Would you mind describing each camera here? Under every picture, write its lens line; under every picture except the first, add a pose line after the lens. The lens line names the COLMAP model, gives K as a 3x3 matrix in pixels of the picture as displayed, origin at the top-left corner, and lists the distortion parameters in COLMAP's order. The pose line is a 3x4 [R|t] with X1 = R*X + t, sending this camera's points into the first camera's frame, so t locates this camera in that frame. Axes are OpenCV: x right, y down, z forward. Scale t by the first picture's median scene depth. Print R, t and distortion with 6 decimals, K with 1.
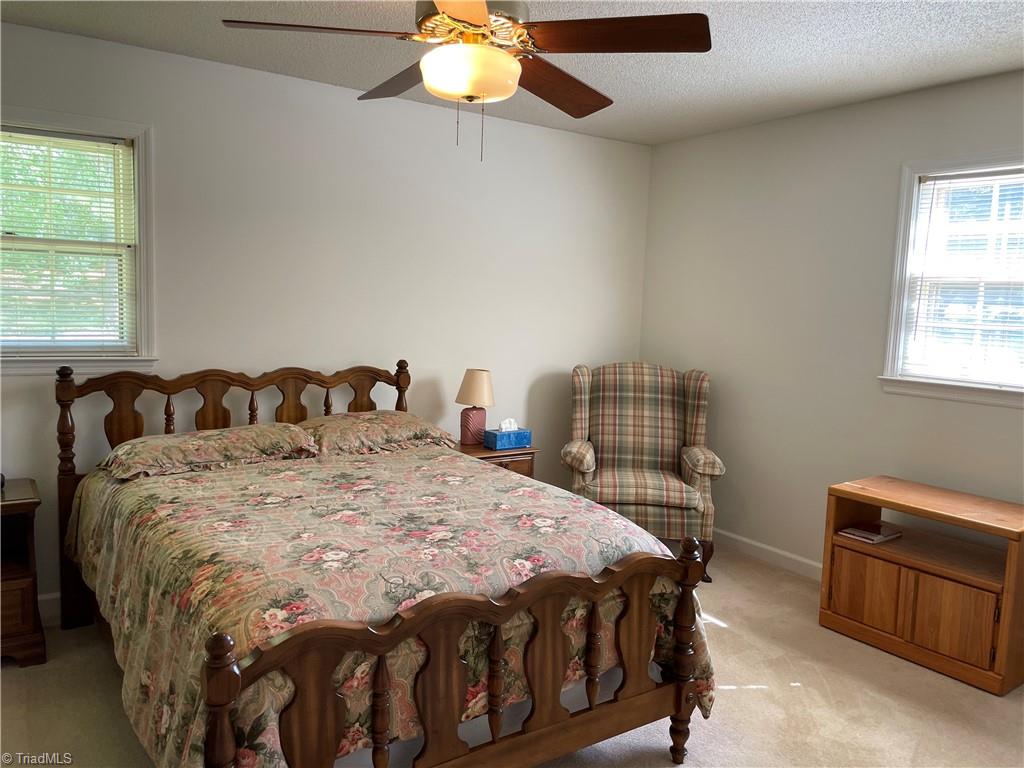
lens RADIAL K [[778.1, 0, 515.5], [0, 778.1, 383.1], [0, 0, 1]] dist [0.080905, -0.101852]
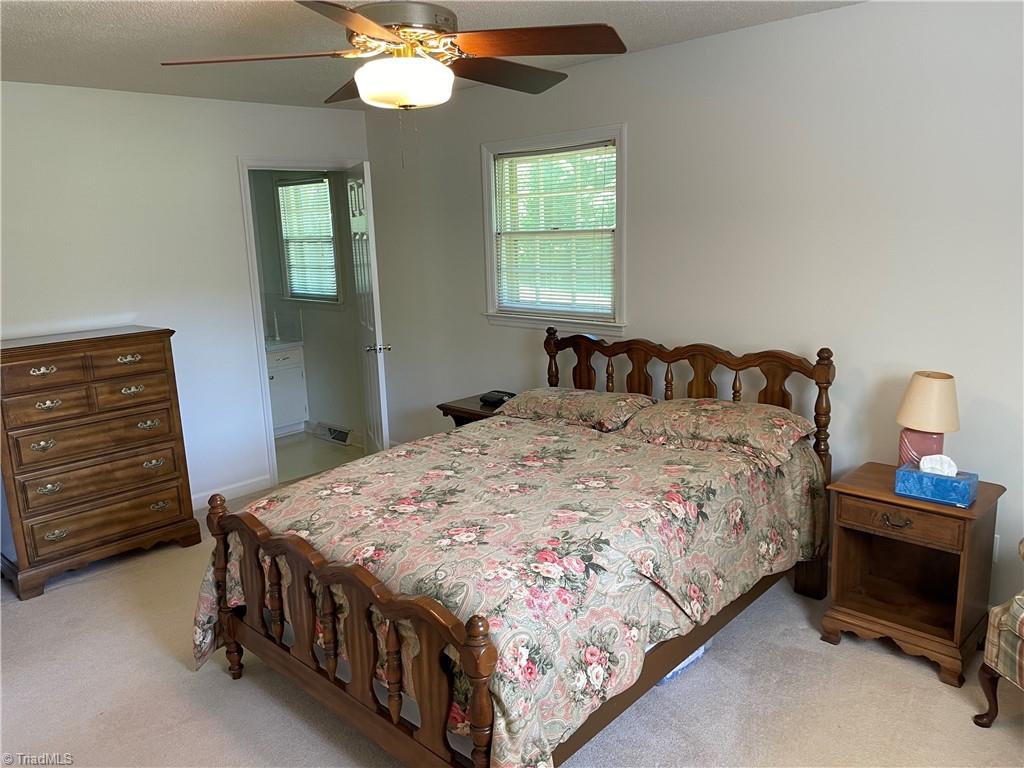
lens RADIAL K [[778.1, 0, 515.1], [0, 778.1, 385.5], [0, 0, 1]] dist [0.080905, -0.101852]
pose [[0.204870, 0.157075, -0.966103, 0.722845], [-0.067212, 0.986967, 0.146214, -0.112597], [0.976479, 0.034978, 0.212758, 0.658507]]
